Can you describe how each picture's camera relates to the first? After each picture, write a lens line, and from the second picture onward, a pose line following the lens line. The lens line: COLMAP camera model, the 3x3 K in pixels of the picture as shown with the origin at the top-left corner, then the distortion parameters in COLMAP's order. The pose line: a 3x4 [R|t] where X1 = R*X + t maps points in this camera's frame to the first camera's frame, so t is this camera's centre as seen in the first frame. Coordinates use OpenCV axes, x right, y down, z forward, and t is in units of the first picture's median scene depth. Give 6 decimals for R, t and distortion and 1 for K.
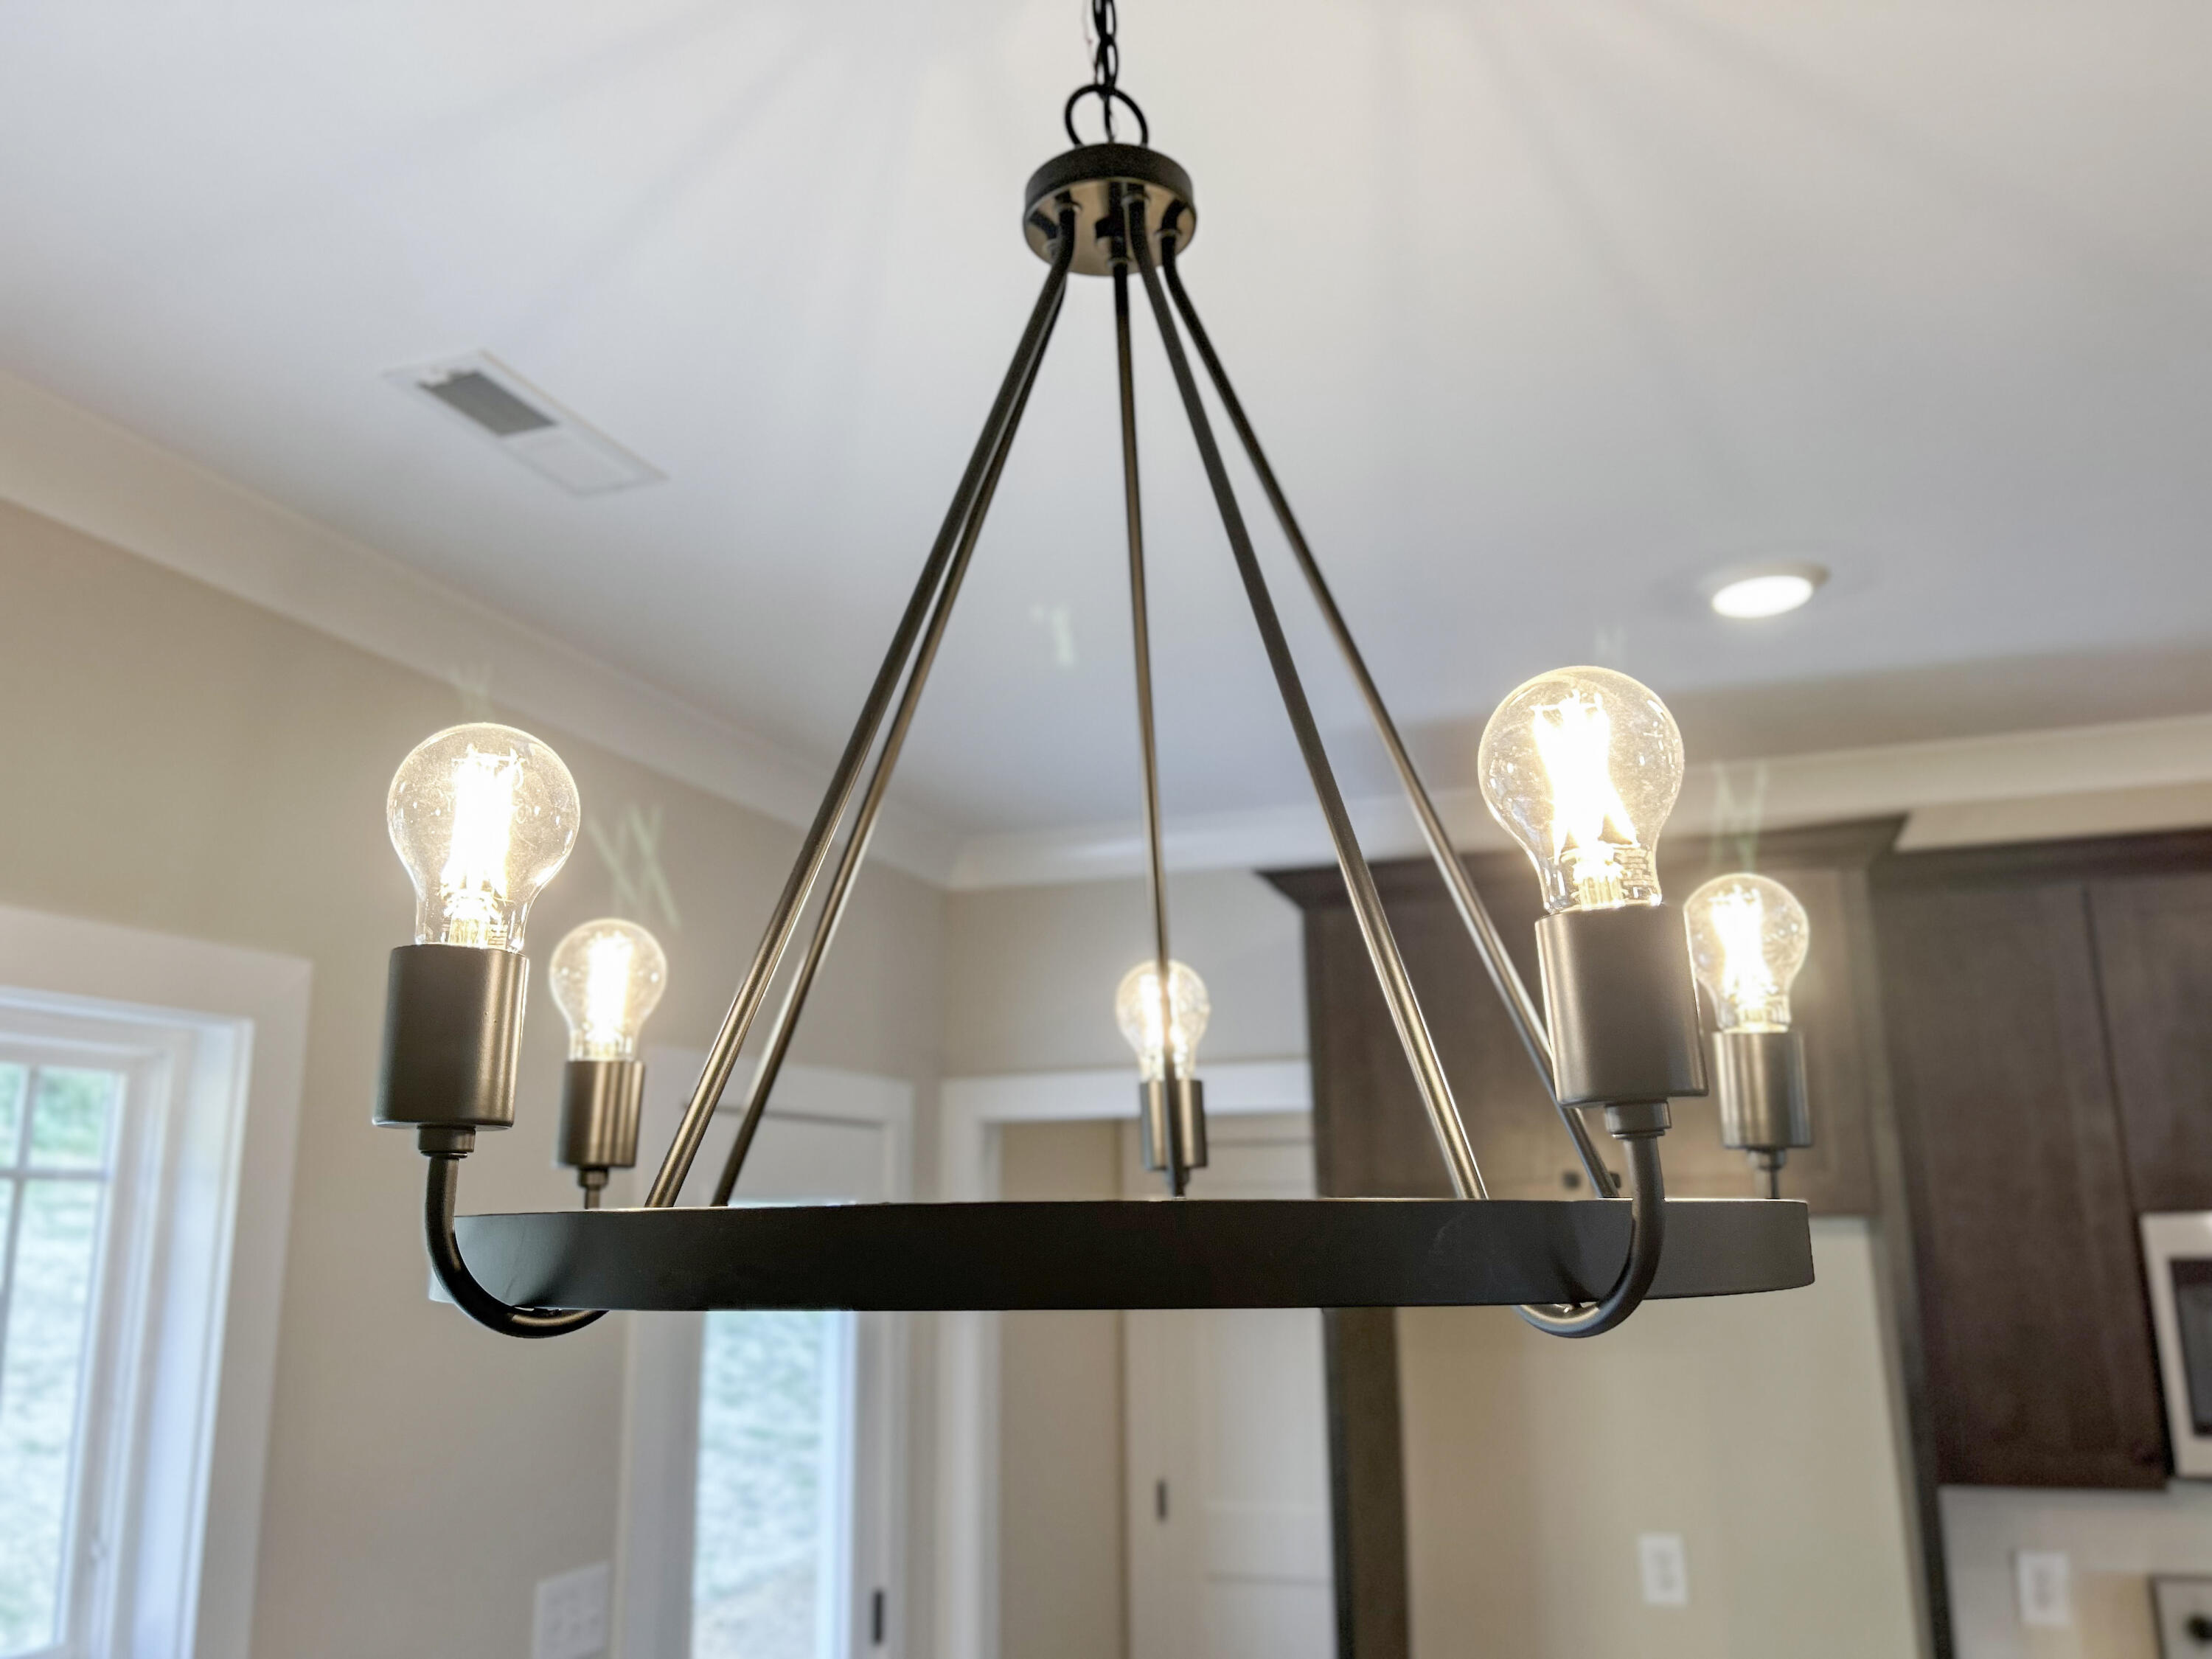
lens RADIAL K [[1678.6, 0, 1106.0], [0, 1678.6, 829.5], [0, 0, 1]] dist [-0.002818, -0.004605]
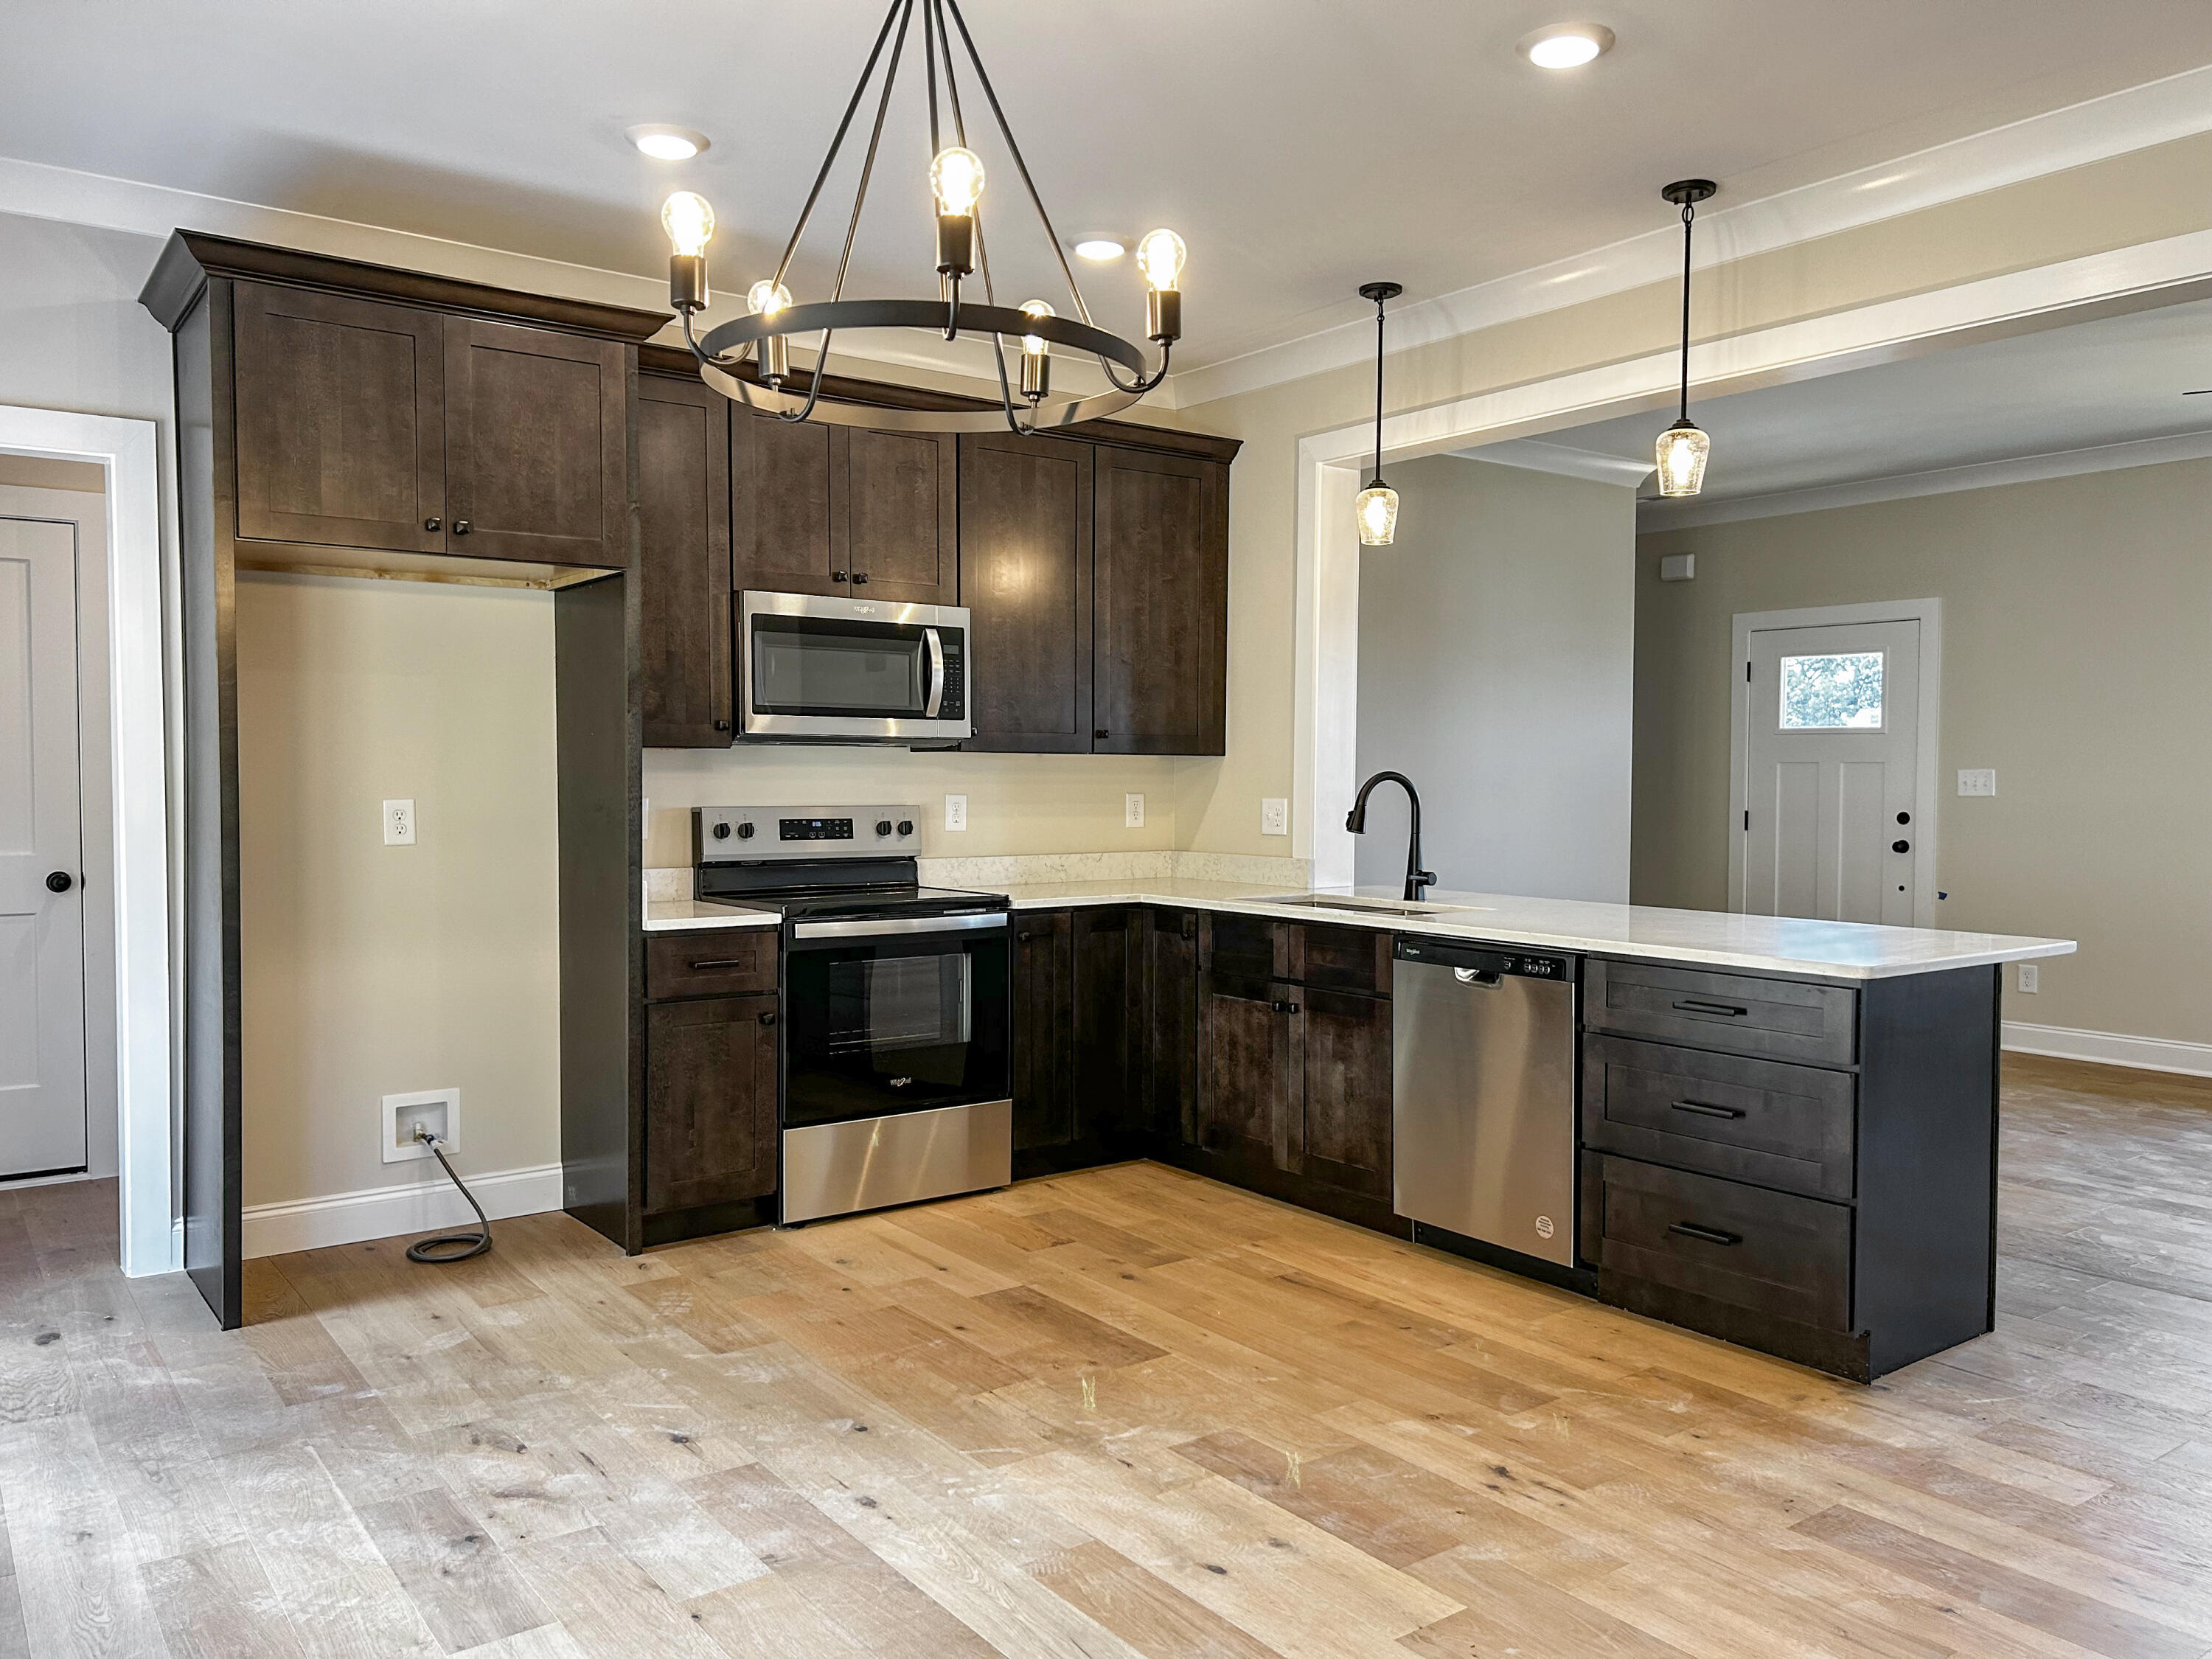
lens RADIAL K [[1658.9, 0, 1106.0], [0, 1658.9, 829.5], [0, 0, 1]] dist [0.082549, -0.112277]
pose [[0.554796, -0.014289, 0.831864, -0.594699], [-0.199050, 0.968536, 0.149389, 0.139813], [-0.807824, -0.248462, 0.534496, -0.271072]]
